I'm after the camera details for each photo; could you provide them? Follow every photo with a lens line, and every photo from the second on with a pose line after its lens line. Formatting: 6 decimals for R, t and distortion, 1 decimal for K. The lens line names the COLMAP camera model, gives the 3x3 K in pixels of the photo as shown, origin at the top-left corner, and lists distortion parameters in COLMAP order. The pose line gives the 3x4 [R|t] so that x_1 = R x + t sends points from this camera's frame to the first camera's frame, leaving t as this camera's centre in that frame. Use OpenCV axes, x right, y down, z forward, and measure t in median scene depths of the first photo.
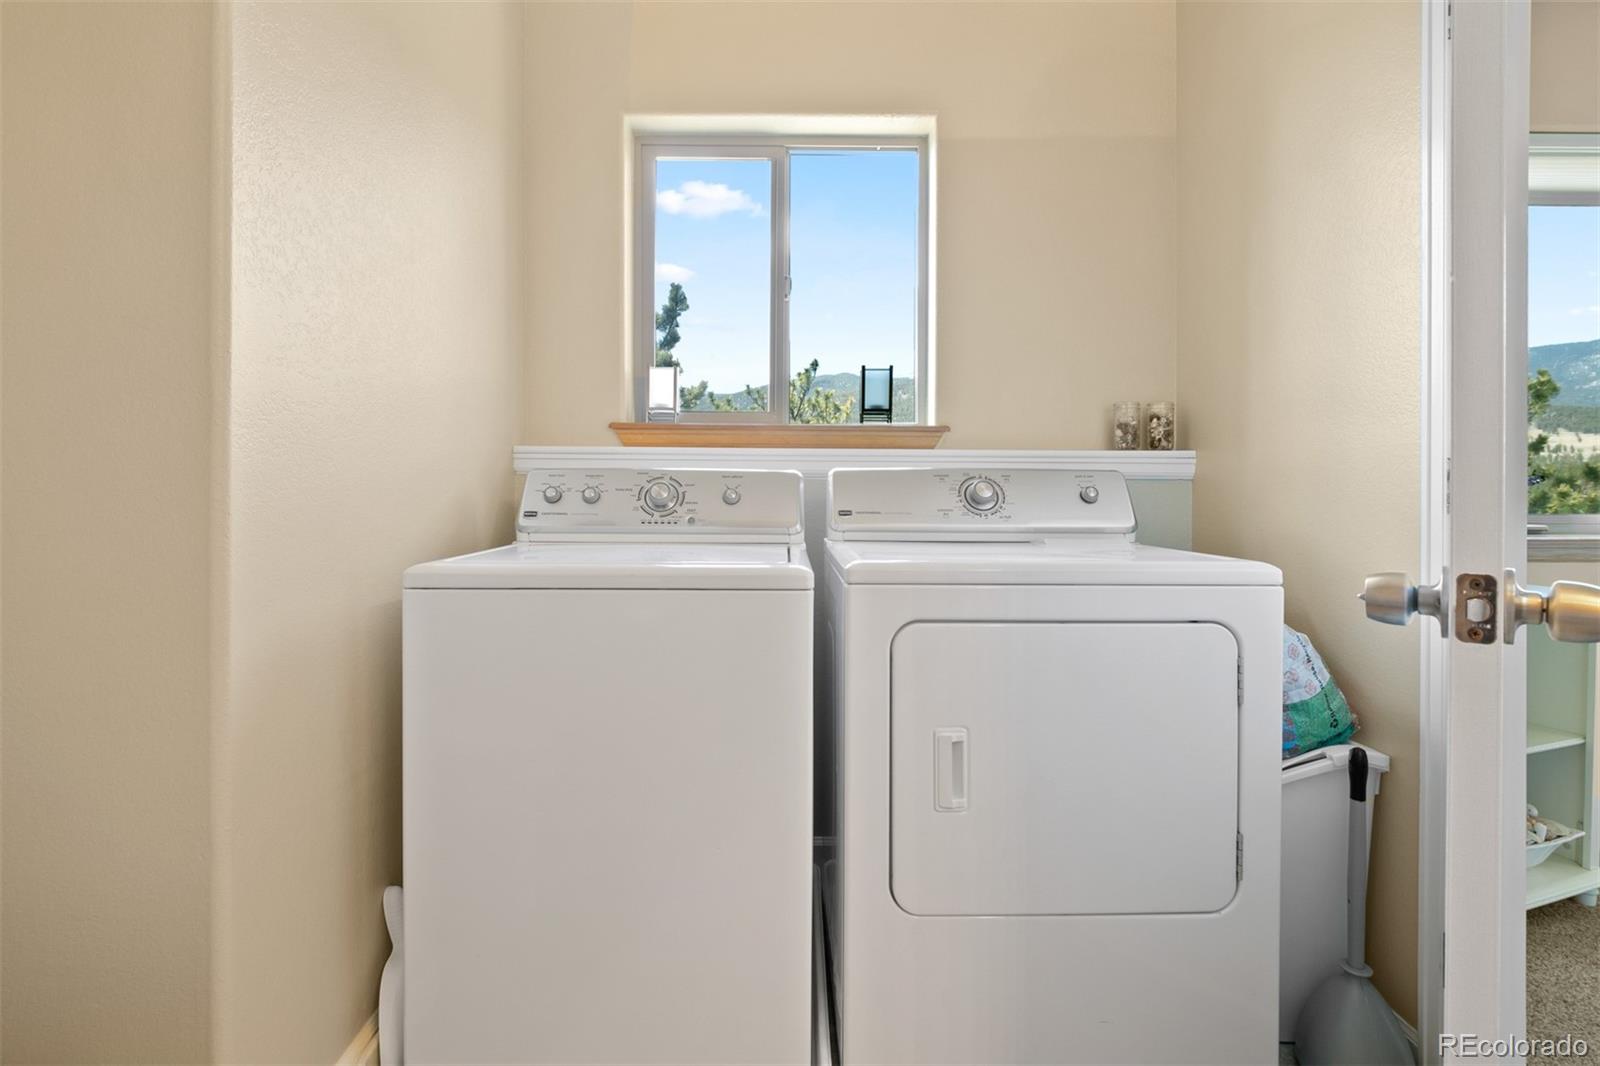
lens RADIAL K [[753.4, 0, 795.5], [0, 753.4, 507.3], [0, 0, 1]] dist [-0.003026, -0.000669]
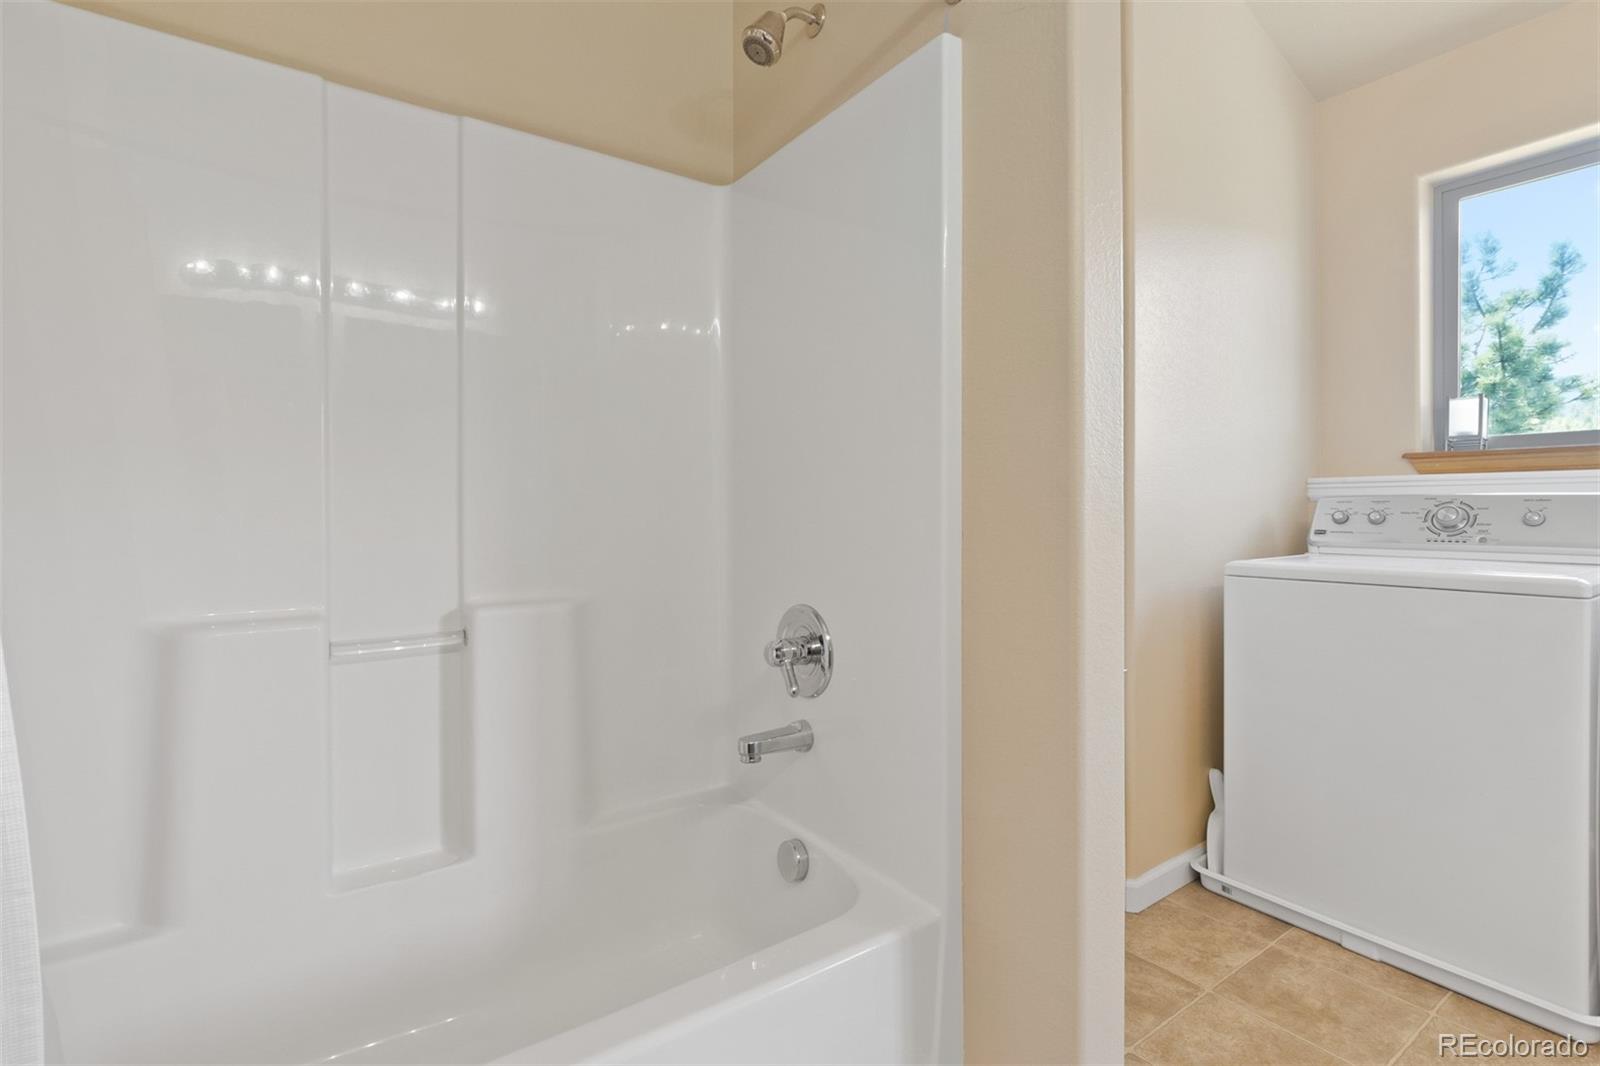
lens RADIAL K [[753.4, 0, 795.5], [0, 753.4, 507.3], [0, 0, 1]] dist [-0.003026, -0.000669]
pose [[0.562404, -0.010578, -0.826795, 0.208291], [-0.012983, 0.999682, -0.021622, 0.006042], [0.826760, 0.022894, 0.562088, -0.469965]]
